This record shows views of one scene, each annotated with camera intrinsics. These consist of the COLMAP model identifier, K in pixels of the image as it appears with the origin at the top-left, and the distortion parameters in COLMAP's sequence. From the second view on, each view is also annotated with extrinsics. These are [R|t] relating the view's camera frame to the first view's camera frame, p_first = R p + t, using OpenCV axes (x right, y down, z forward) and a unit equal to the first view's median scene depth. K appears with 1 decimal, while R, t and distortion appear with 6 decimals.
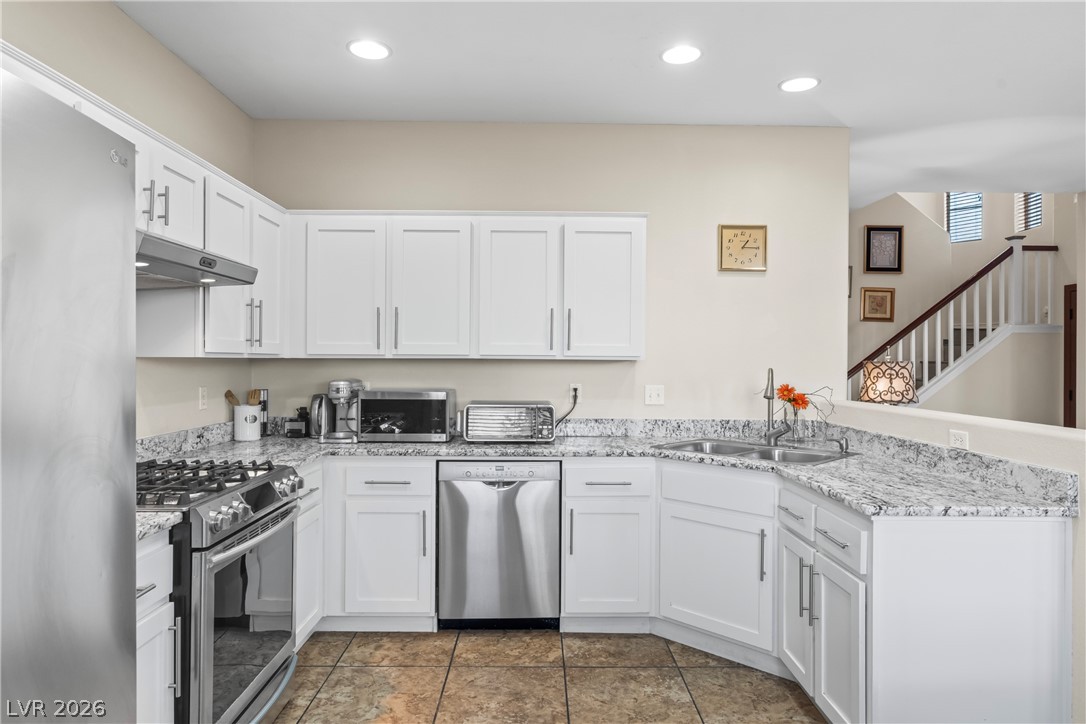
lens RADIAL K [[674.4, 0, 544.5], [0, 674.4, 359.0], [0, 0, 1]] dist [0.000293, 0.001881]
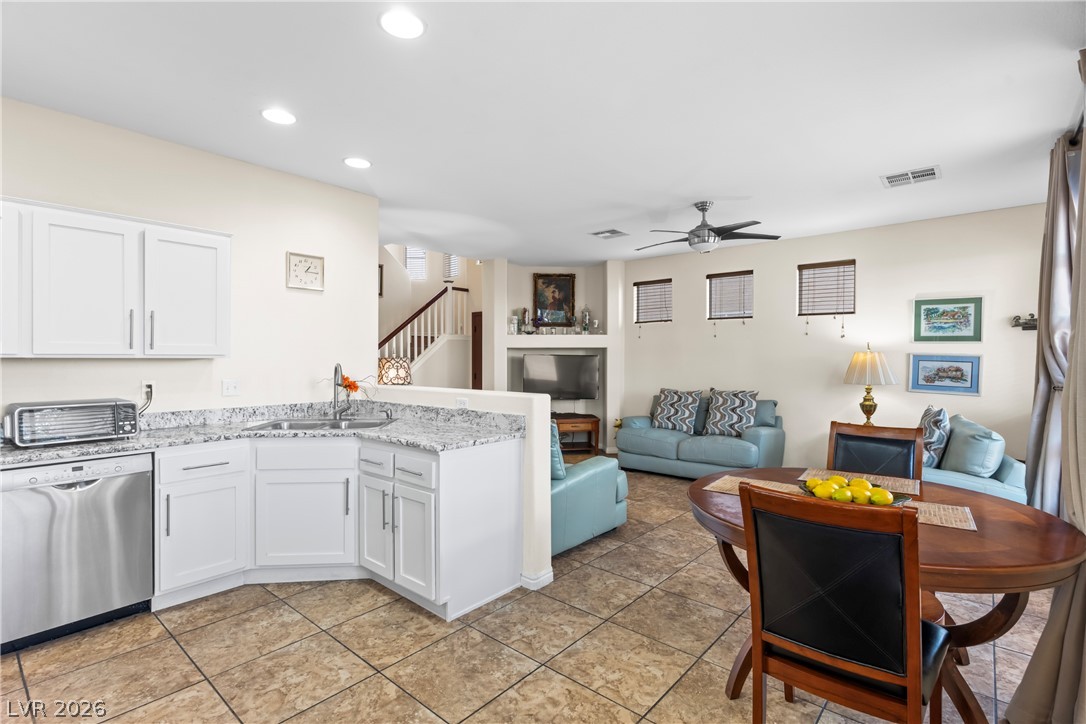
lens RADIAL K [[513.2, 0, 548.2], [0, 513.2, 359.4], [0, 0, 1]] dist [-0.000927, 0.002217]
pose [[0.656163, -0.010002, 0.754553, -0.179064], [0.003729, 0.999943, 0.010012, -0.002970], [-0.754610, -0.003756, 0.656163, -0.012381]]
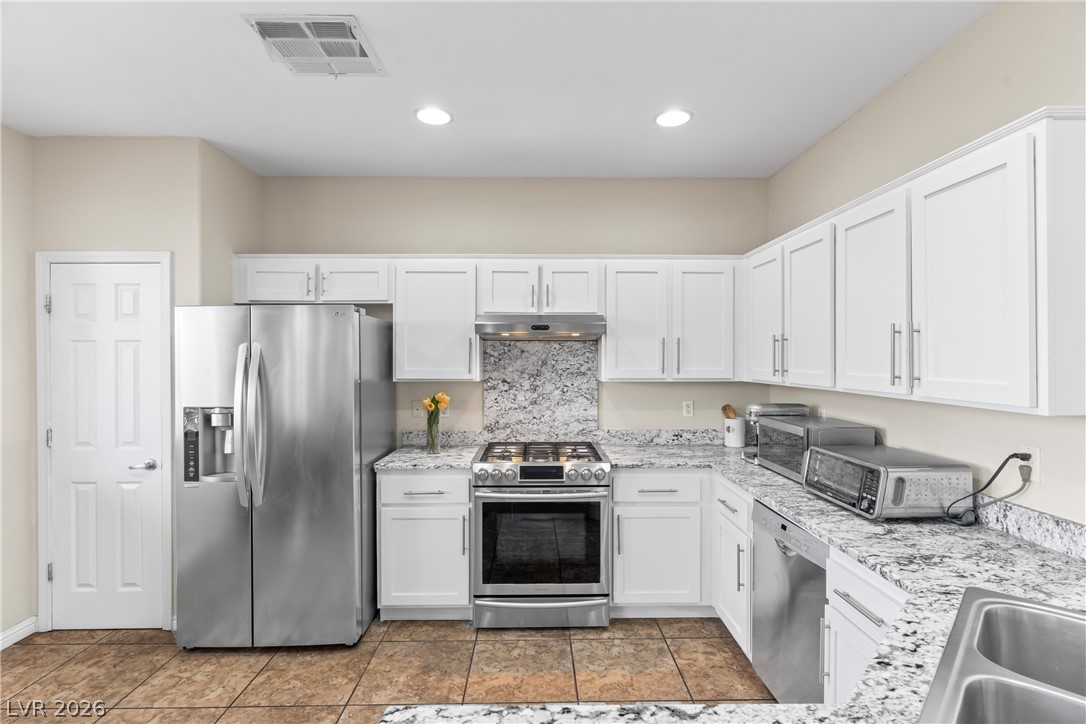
lens RADIAL K [[521.3, 0, 543.4], [0, 521.3, 359.4], [0, 0, 1]] dist [0.002963, -0.000045]
pose [[0.003079, -0.003162, -0.999990, 0.570150], [0.003047, 0.999990, -0.003152, -0.042132], [0.999991, -0.003037, 0.003089, 0.701203]]
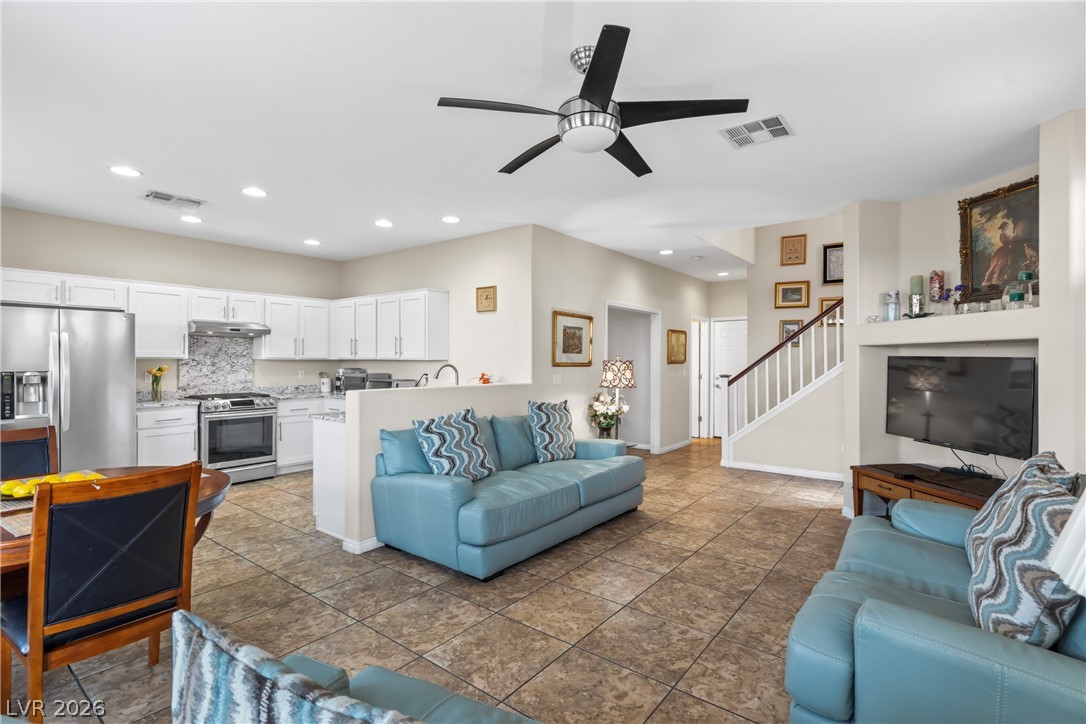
lens RADIAL K [[513.2, 0, 546.9], [0, 513.2, 365.1], [0, 0, 1]] dist [-0.000927, 0.002217]
pose [[0.785637, 0.003253, -0.618679, 1.534692], [0.003290, 0.999950, 0.009435, 0.003812], [0.618679, -0.009448, 0.785587, -0.002617]]
